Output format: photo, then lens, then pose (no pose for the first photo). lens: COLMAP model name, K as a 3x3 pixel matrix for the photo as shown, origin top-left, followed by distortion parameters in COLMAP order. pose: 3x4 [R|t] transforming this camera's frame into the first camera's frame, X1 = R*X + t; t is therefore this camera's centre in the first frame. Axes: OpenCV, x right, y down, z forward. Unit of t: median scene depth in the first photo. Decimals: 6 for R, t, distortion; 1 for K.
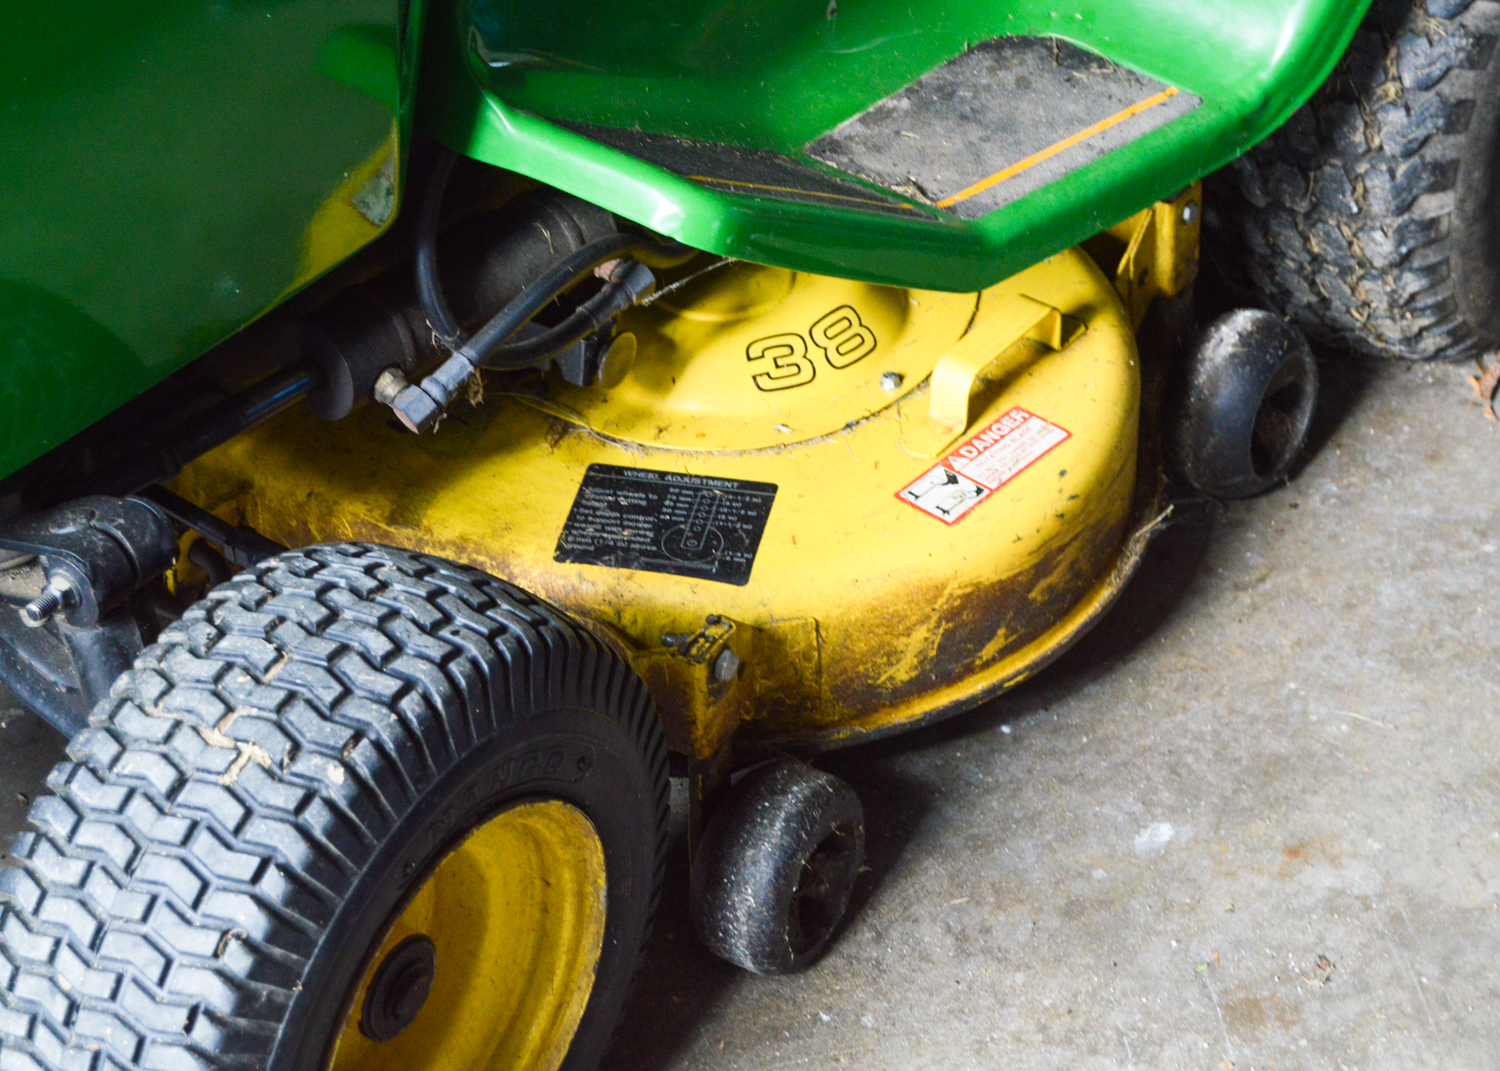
lens RADIAL K [[3373.4, 0, 747.4], [0, 3373.4, 534.7], [0, 0, 1]] dist [-0.000958, 0.000000]
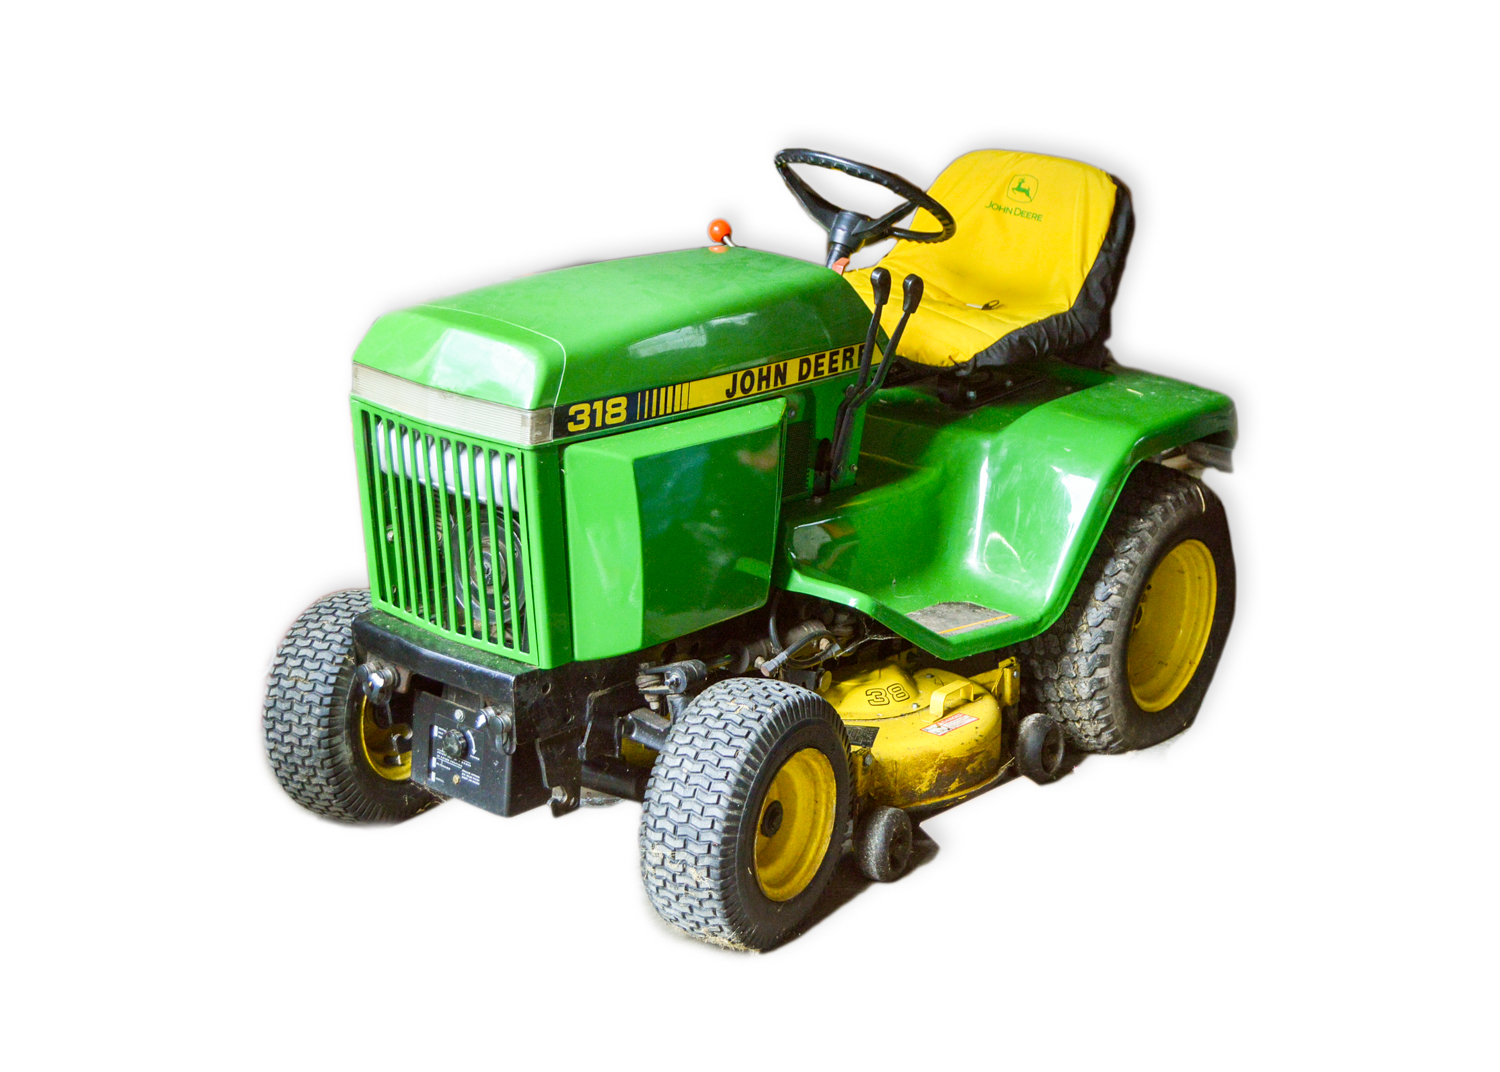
lens RADIAL K [[2284.4, 0, 752.4], [0, 2284.4, 533.9], [0, 0, 1]] dist [-0.060980, 0.000000]
pose [[0.999370, 0.023892, 0.026240, -0.150258], [-0.011058, 0.912256, -0.409470, 0.617093], [-0.033721, 0.408922, 0.911946, -0.824282]]
